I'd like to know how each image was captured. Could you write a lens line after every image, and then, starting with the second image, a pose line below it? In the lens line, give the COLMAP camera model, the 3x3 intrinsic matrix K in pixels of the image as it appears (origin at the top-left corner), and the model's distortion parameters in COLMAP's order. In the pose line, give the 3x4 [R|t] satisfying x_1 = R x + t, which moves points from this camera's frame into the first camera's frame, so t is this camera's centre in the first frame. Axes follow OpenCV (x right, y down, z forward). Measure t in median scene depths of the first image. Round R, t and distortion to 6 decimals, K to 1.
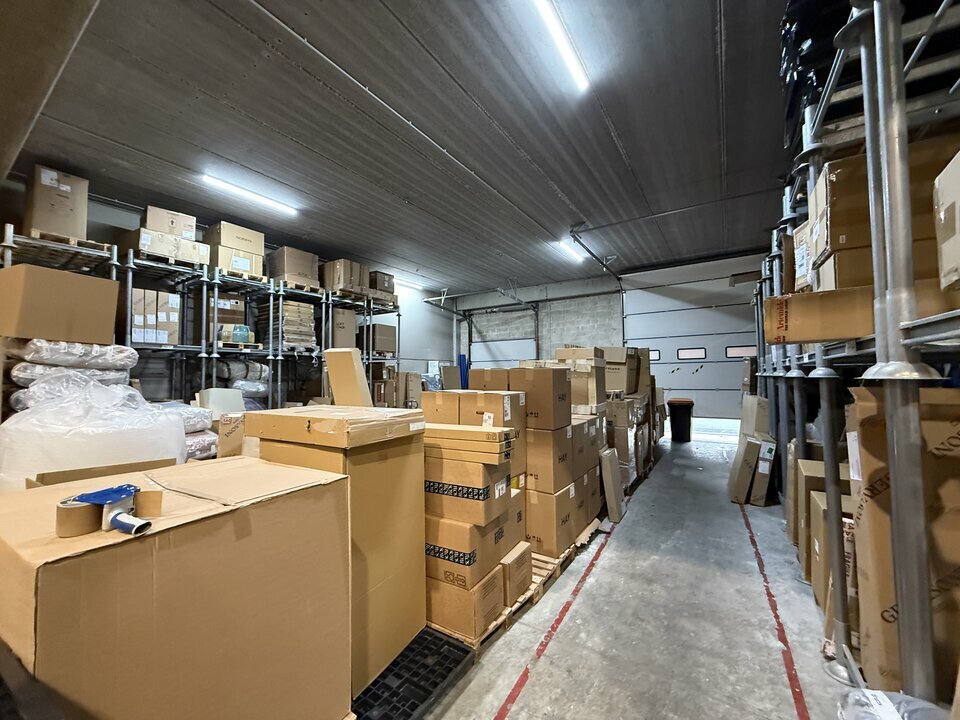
lens RADIAL K [[381.2, 0, 480.0], [0, 381.2, 360.0], [0, 0, 1]] dist [0.000930, -0.000270]
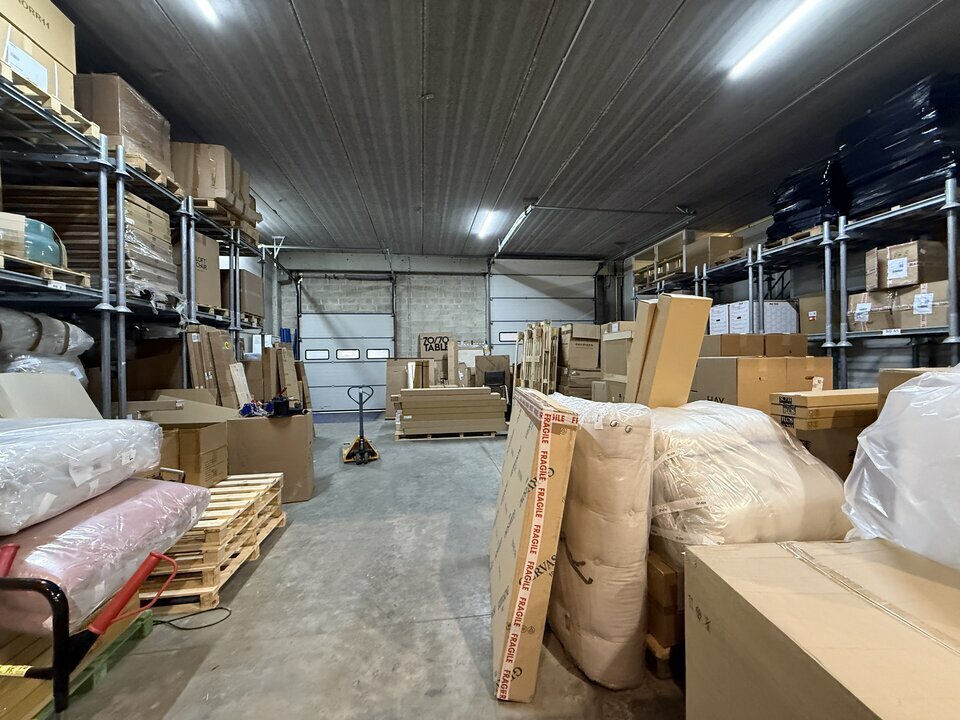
lens RADIAL K [[381.2, 0, 480.0], [0, 381.2, 360.0], [0, 0, 1]] dist [0.000930, -0.000270]
pose [[0.746823, -0.004160, 0.665010, -0.335142], [-0.021012, 0.999334, 0.029848, 0.022434], [-0.664691, -0.036265, 0.746238, 0.225610]]
